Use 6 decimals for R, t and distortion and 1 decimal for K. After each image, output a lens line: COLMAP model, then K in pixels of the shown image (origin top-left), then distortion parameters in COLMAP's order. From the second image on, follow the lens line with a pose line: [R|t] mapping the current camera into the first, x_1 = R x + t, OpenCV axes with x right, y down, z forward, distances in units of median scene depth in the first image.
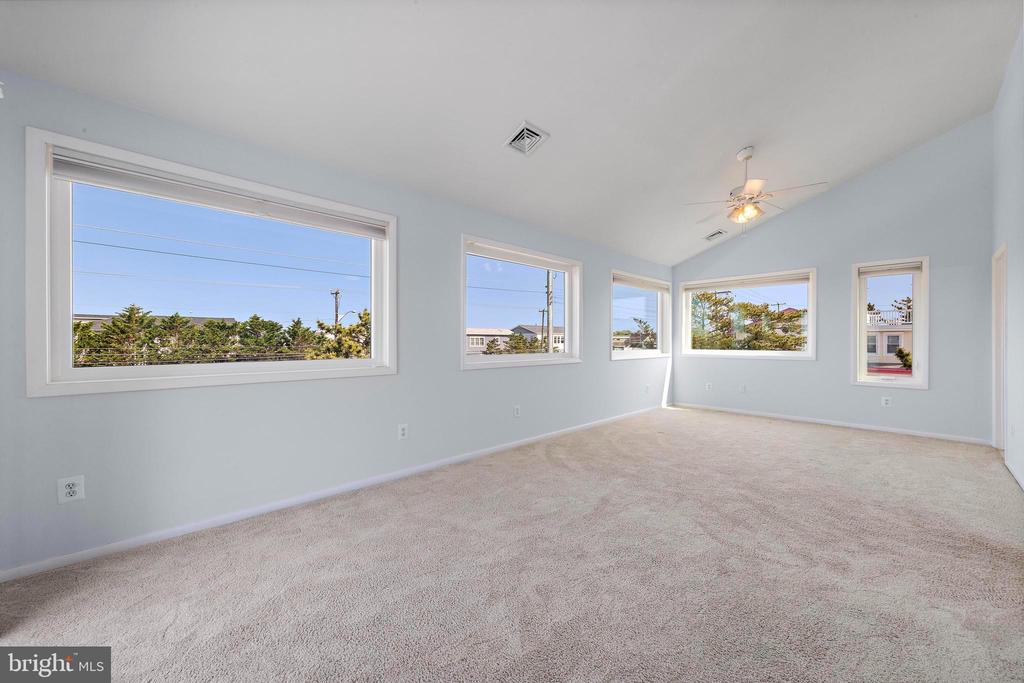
lens RADIAL K [[399.8, 0, 512.2], [0, 399.8, 340.5], [0, 0, 1]] dist [0.029576, 0.000228]
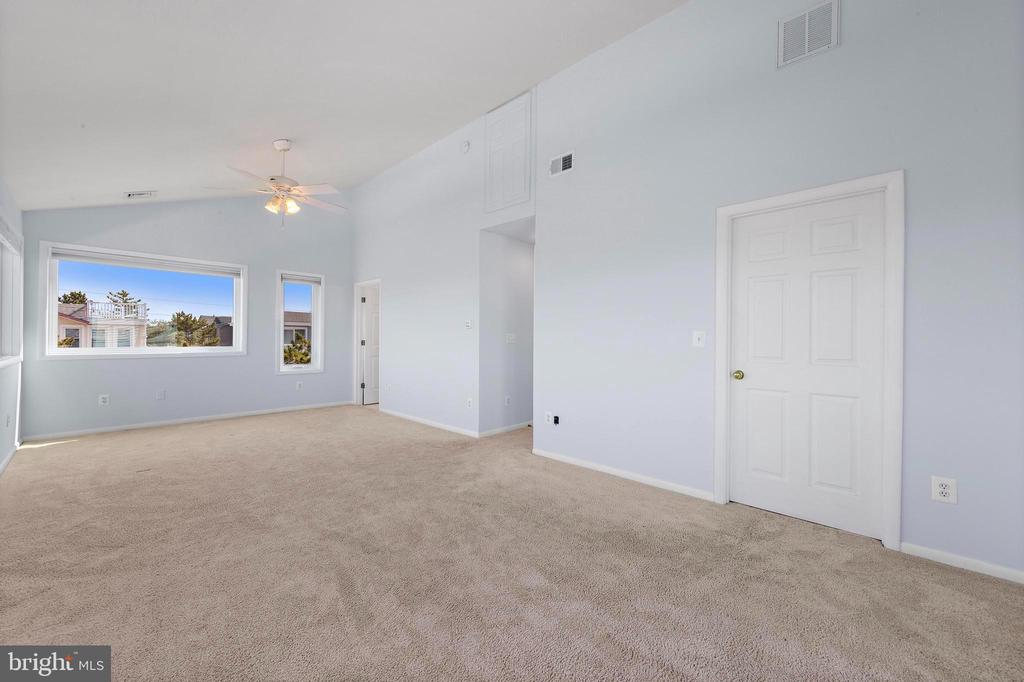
lens RADIAL K [[399.8, 0, 529.7], [0, 399.8, 334.6], [0, 0, 1]] dist [0.029576, 0.000228]
pose [[-0.067466, 0.008899, 0.997682, -0.363719], [-0.009439, 0.999910, -0.009557, -0.000285], [-0.997677, -0.010062, -0.067376, 0.393806]]
